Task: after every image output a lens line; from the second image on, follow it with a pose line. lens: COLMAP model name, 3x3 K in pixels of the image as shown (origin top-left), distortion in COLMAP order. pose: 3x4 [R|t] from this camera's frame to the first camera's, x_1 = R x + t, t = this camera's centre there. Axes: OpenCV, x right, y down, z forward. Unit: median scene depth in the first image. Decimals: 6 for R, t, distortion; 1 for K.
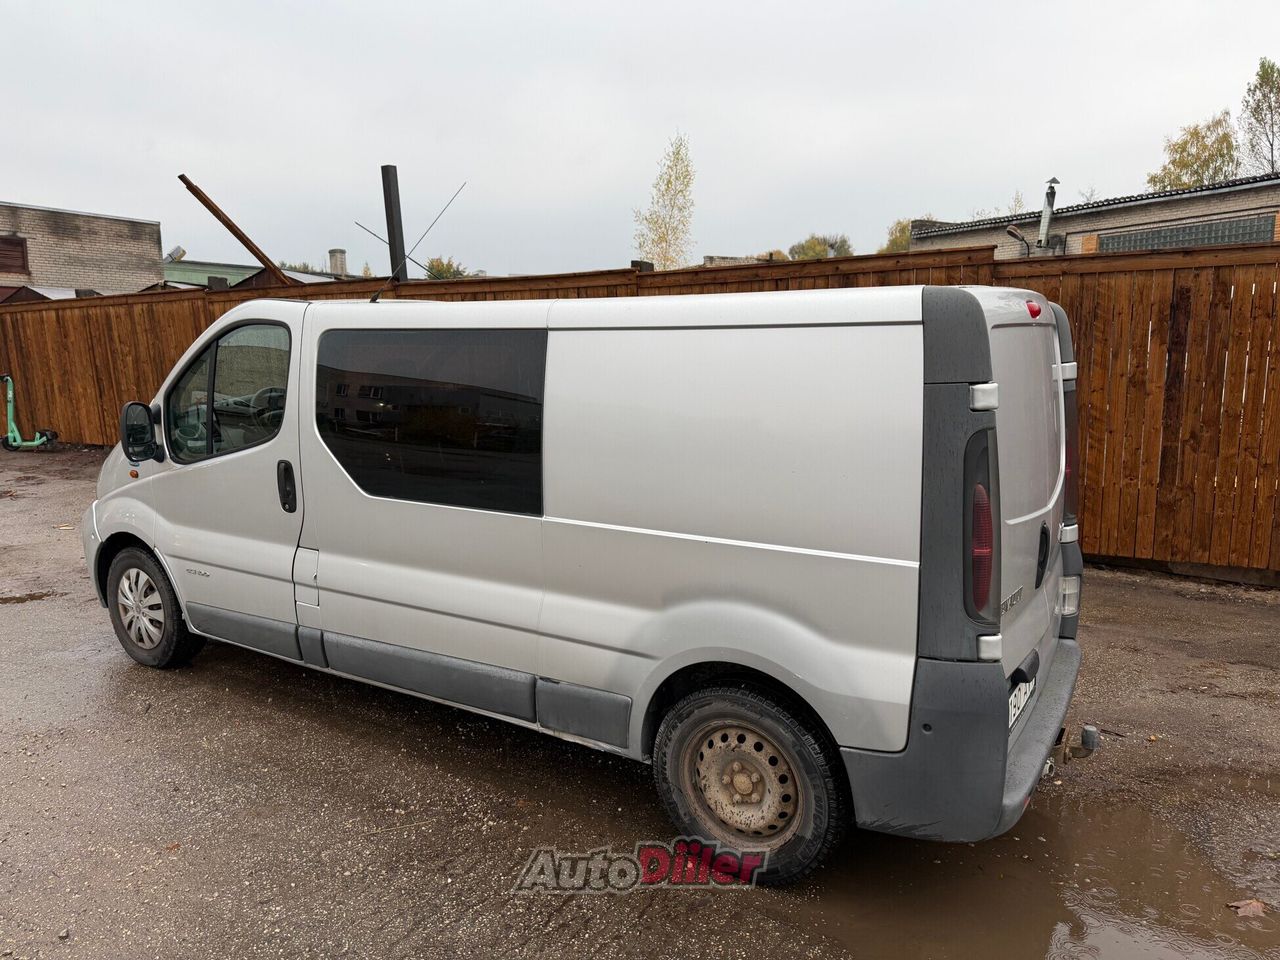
lens RADIAL K [[912.0, 0, 640.0], [0, 912.0, 480.0], [0, 0, 1]] dist [0.032289, -0.050658]
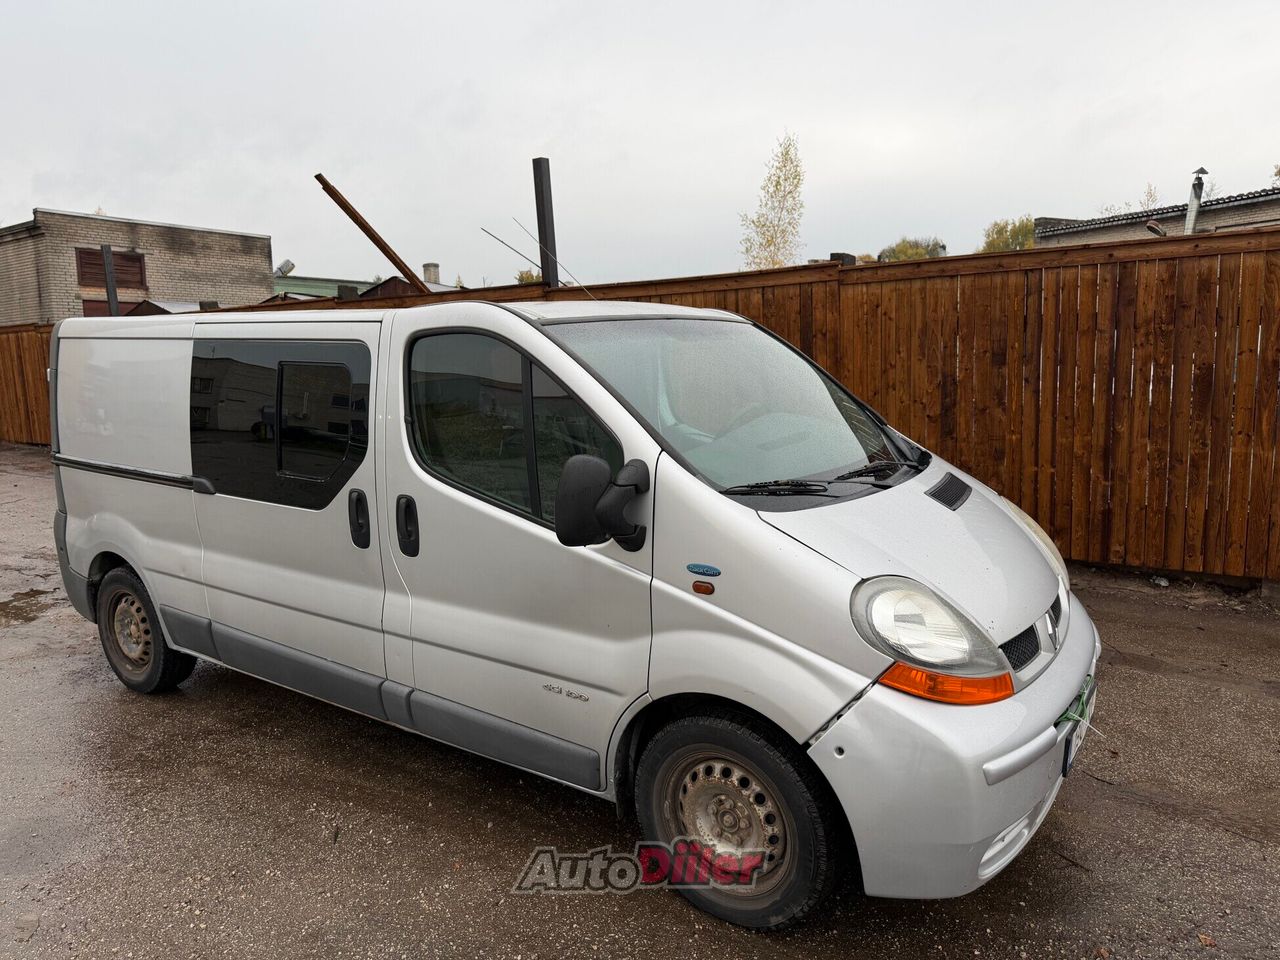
lens RADIAL K [[913.5, 0, 640.4], [0, 913.5, 474.7], [0, 0, 1]] dist [0.000180, -0.006447]
pose [[0.996349, 0.000739, -0.085370, -0.033995], [-0.001974, 0.999895, -0.014385, -0.006121], [0.085350, 0.014501, 0.996245, 0.040163]]
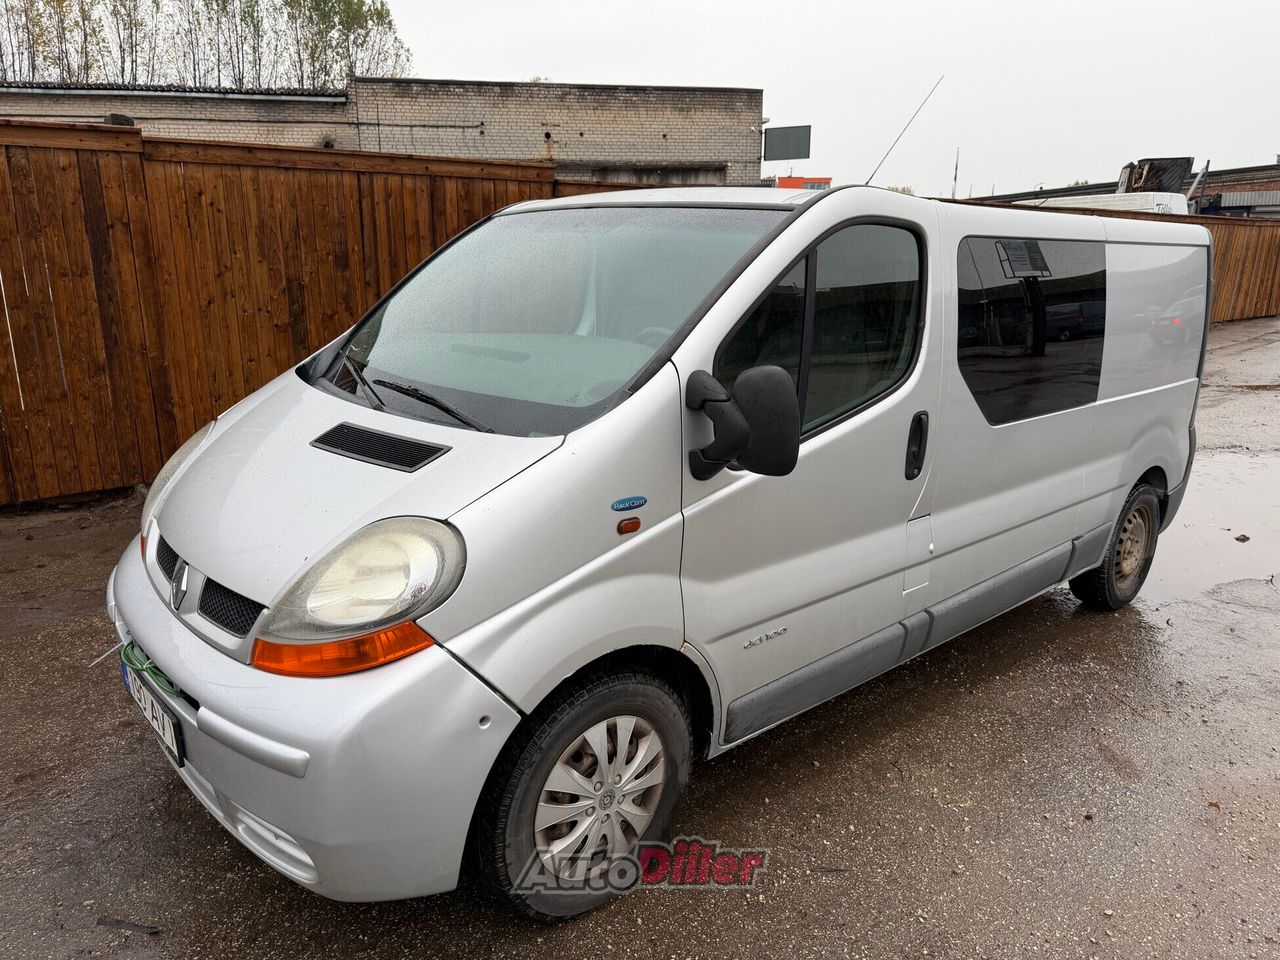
lens RADIAL K [[913.5, 0, 640.4], [0, 913.5, 474.7], [0, 0, 1]] dist [0.000180, -0.006447]
pose [[0.265374, -0.214624, 0.939954, -0.168092], [0.128388, 0.974093, 0.186172, -0.020107], [-0.955559, 0.071274, 0.286054, 0.145553]]
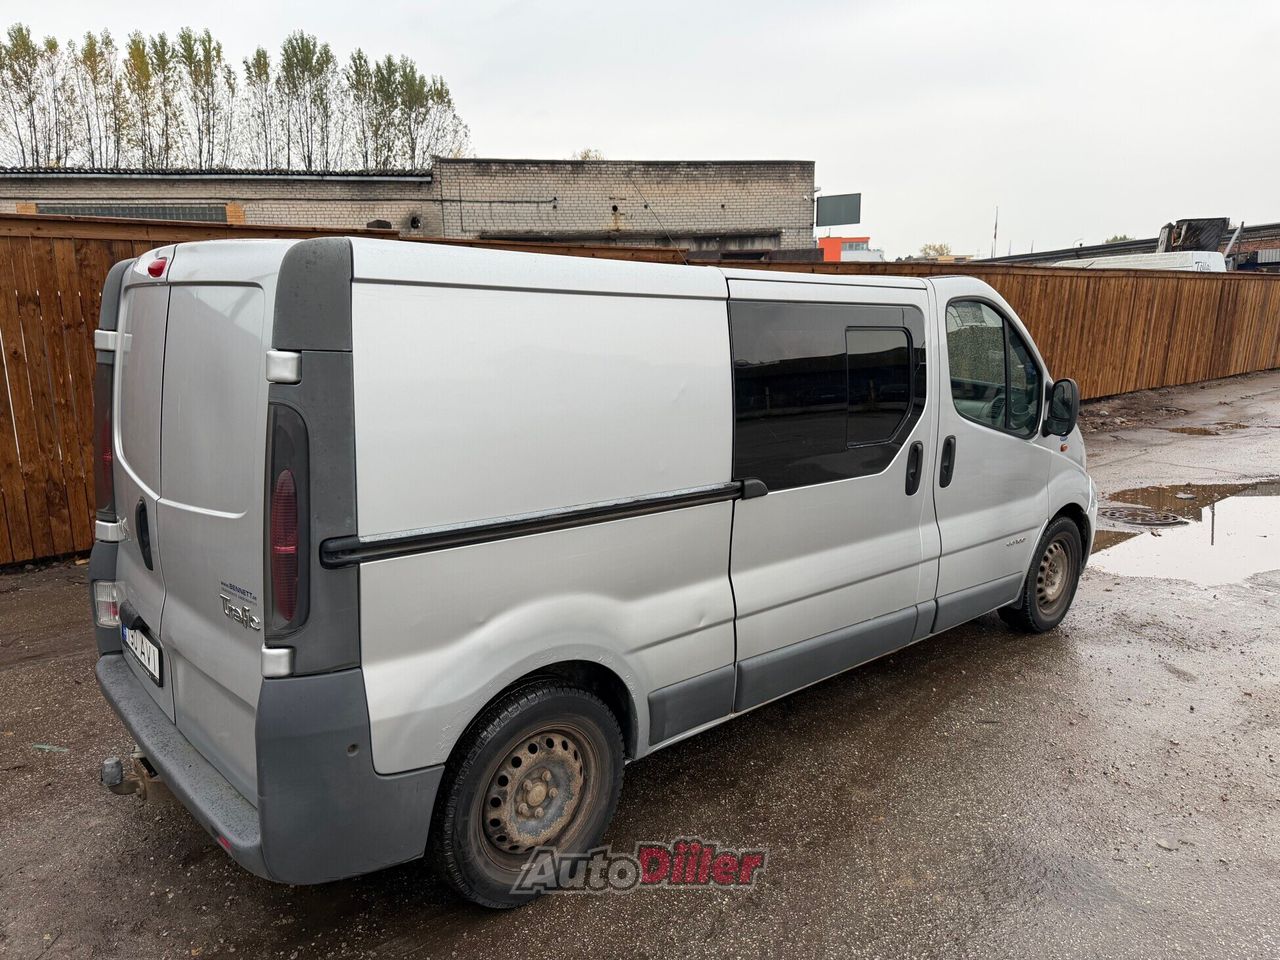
lens RADIAL K [[912.0, 0, 640.0], [0, 912.0, 480.0], [0, 0, 1]] dist [0.032289, -0.050658]
pose [[0.301428, -0.162817, 0.939485, -0.229132], [0.140861, 0.982105, 0.125009, -0.023475], [-0.943027, 0.094656, 0.318968, 0.158771]]
